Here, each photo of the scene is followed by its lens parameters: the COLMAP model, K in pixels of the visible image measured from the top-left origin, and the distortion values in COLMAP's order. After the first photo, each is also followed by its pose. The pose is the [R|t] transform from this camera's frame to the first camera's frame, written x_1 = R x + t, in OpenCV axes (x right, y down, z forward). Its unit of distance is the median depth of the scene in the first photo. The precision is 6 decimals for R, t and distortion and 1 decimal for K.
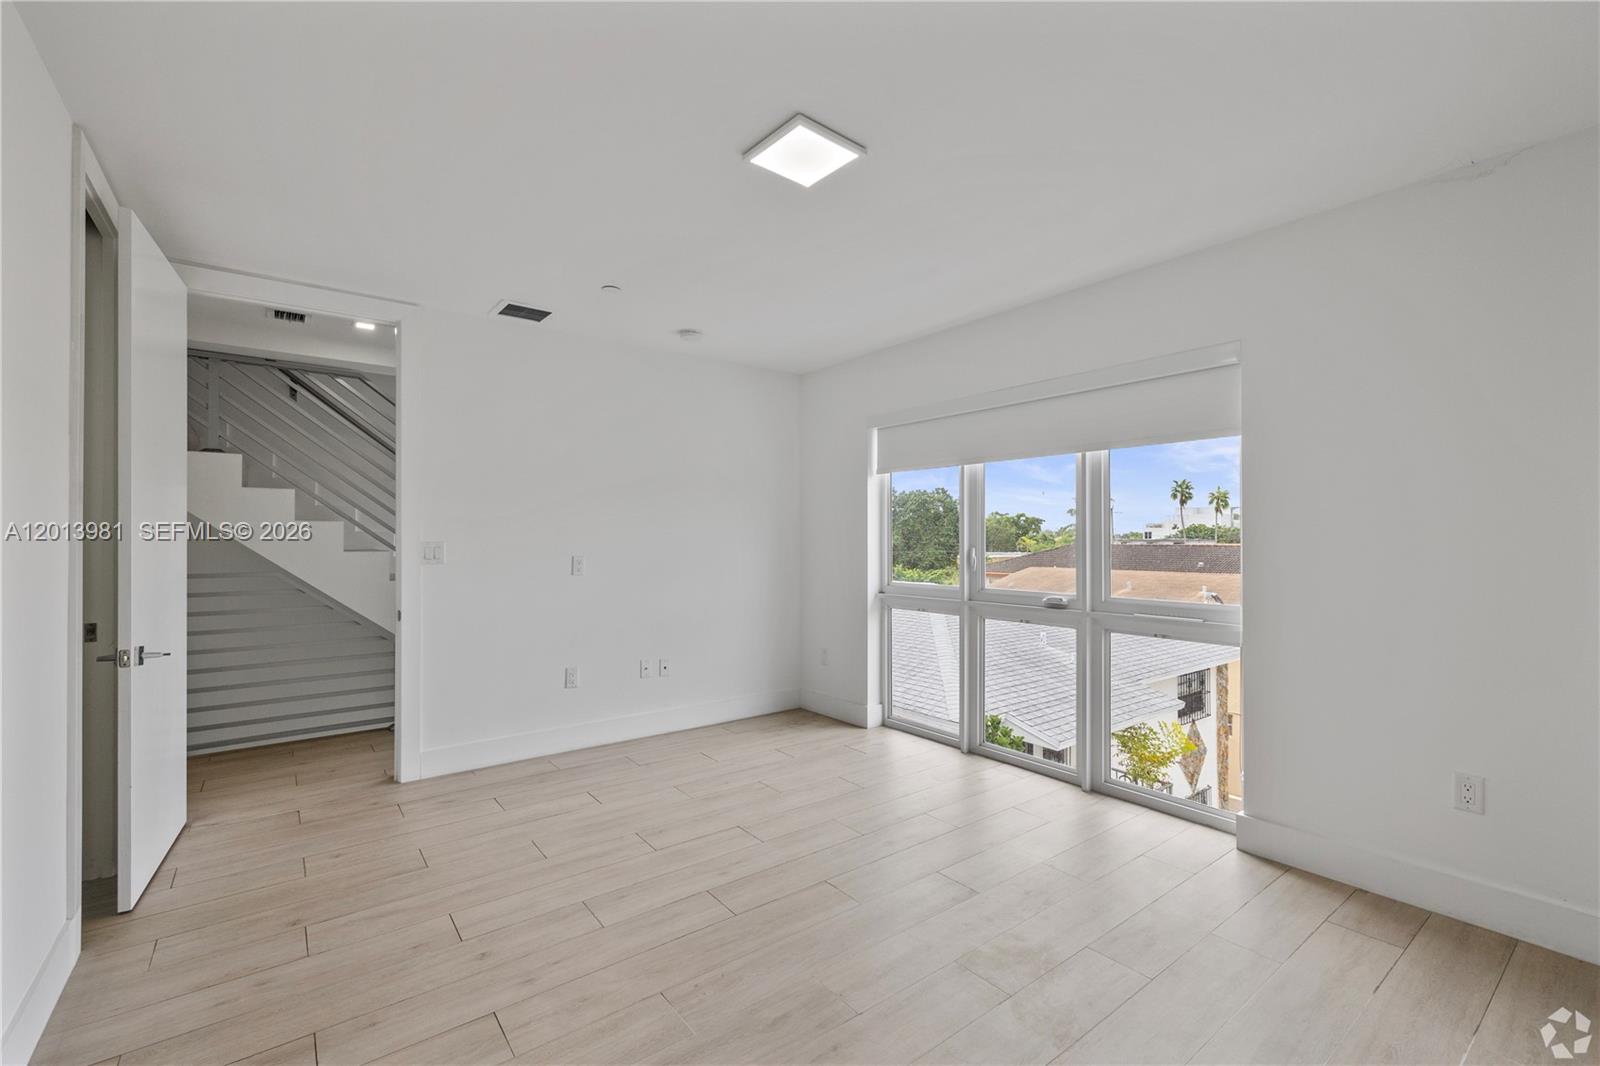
lens RADIAL K [[680.2, 0, 804.8], [0, 680.2, 536.8], [0, 0, 1]] dist [0.000936, 0.000127]
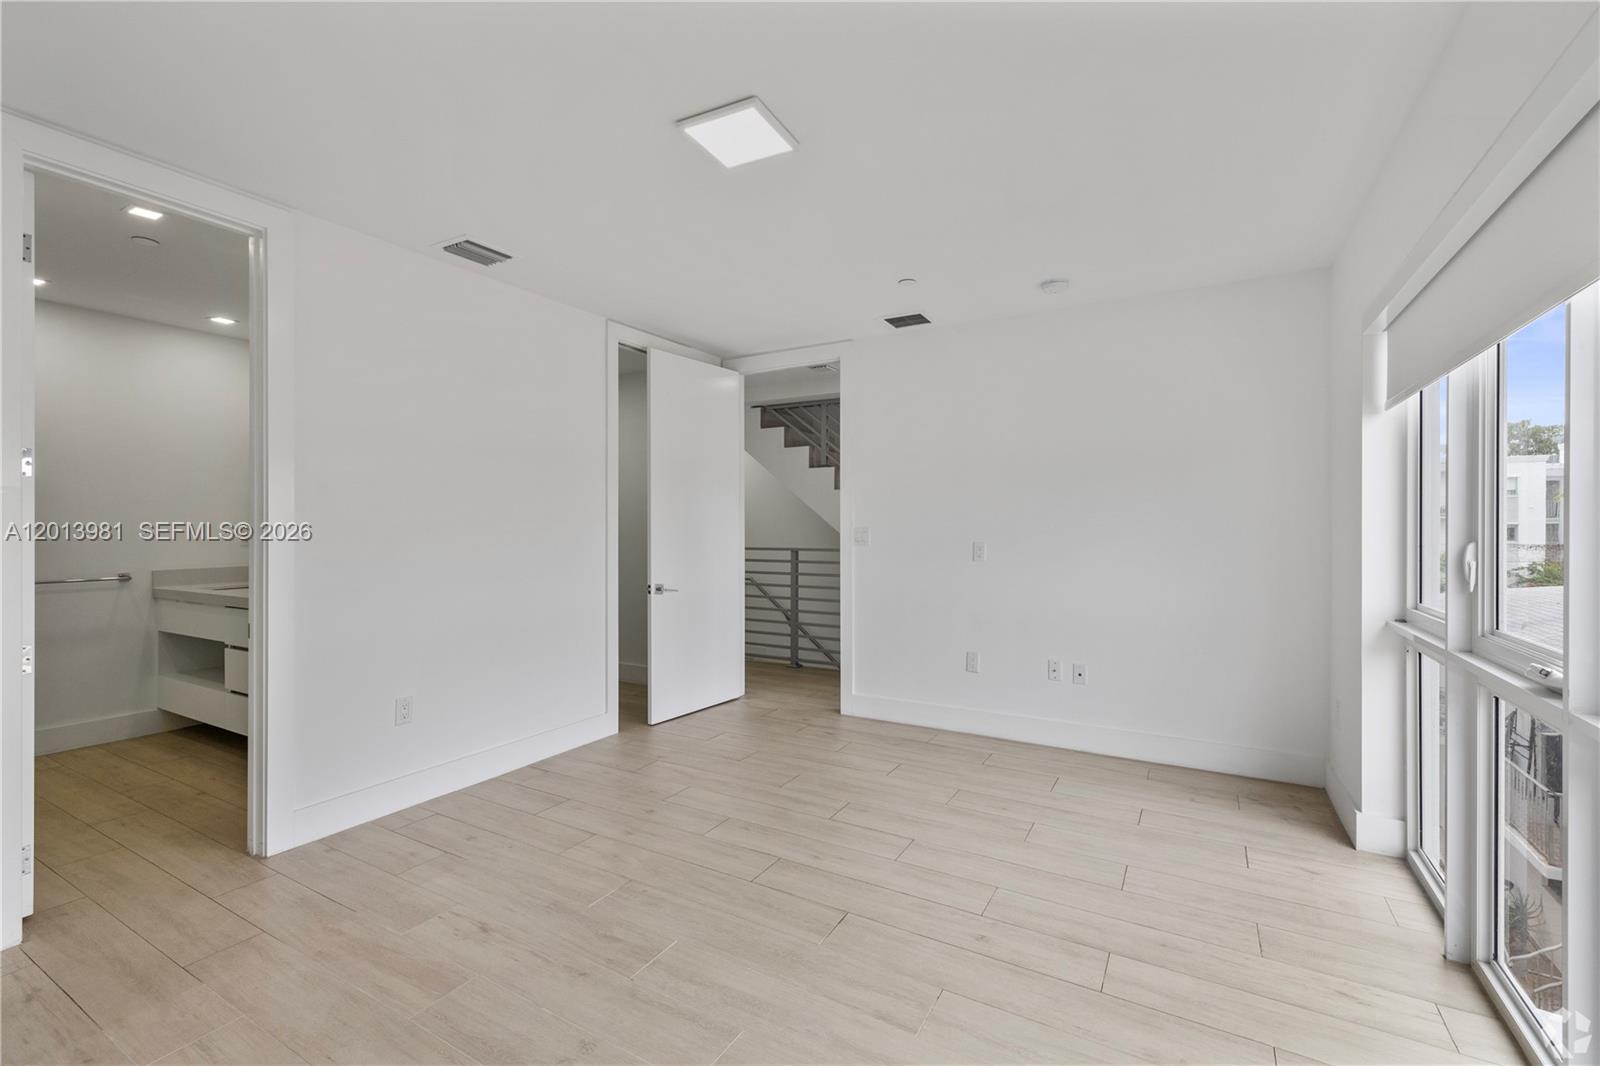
lens RADIAL K [[694.3, 0, 797.0], [0, 694.3, 527.4], [0, 0, 1]] dist [0.009819, -0.000030]
pose [[0.376203, 0.002074, -0.926535, 0.596914], [0.005196, 0.999977, 0.004348, 0.000907], [0.926523, -0.006450, 0.376184, 0.426400]]
